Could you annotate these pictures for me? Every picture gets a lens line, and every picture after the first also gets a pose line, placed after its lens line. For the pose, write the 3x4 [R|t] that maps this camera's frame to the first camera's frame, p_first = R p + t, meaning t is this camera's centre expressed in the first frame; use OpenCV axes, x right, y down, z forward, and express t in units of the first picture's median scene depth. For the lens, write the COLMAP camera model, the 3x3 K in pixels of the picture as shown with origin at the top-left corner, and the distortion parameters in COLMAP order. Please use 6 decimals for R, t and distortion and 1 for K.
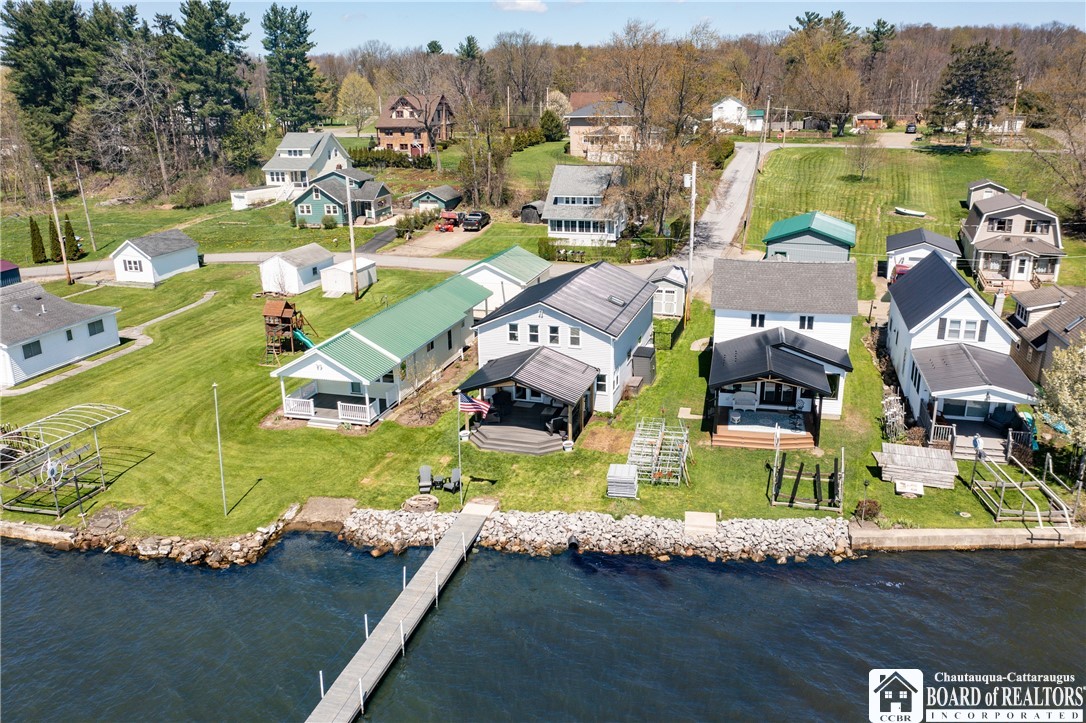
lens RADIAL K [[844.2, 0, 543.0], [0, 844.2, 361.5], [0, 0, 1]] dist [-0.031555, 0.000692]
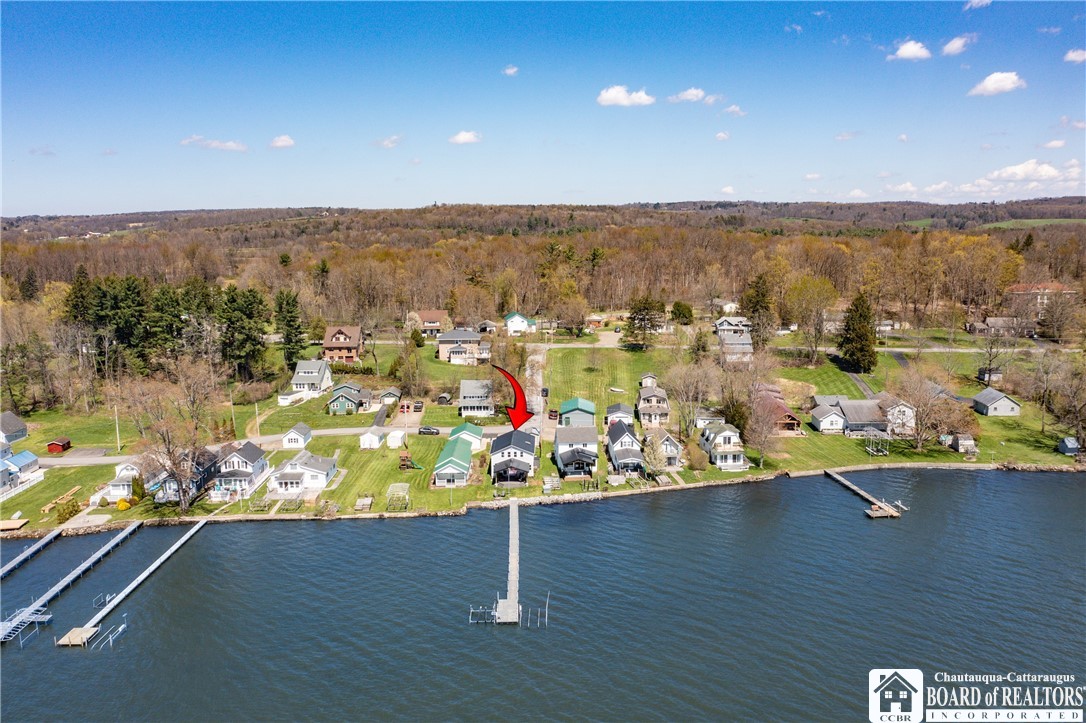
lens RADIAL K [[844.2, 0, 543.0], [0, 844.2, 361.5], [0, 0, 1]] dist [-0.031555, 0.000692]
pose [[0.955305, -0.043624, 0.292385, -0.498733], [0.087342, 0.986549, -0.138175, 0.045657], [-0.282425, 0.157536, 0.946266, -1.341293]]
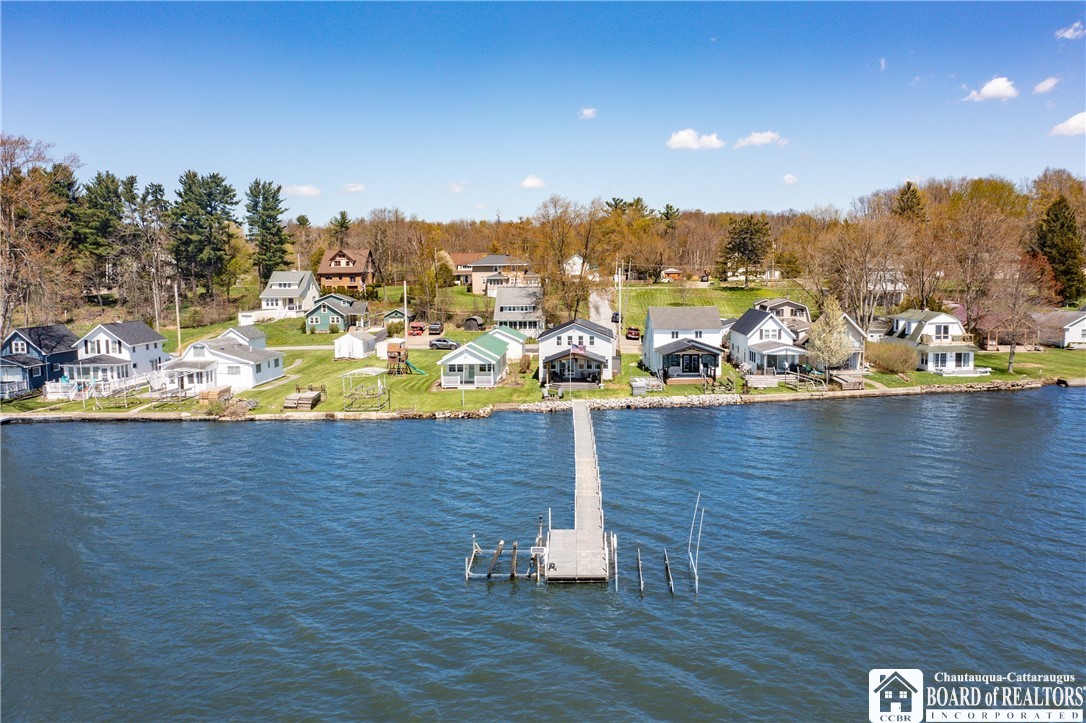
lens RADIAL K [[844.2, 0, 543.0], [0, 844.2, 361.5], [0, 0, 1]] dist [-0.031555, 0.000692]
pose [[0.971746, -0.019868, 0.235190, -0.310696], [0.067235, 0.978467, -0.195143, 0.228475], [-0.226248, 0.205443, 0.952158, -0.487695]]
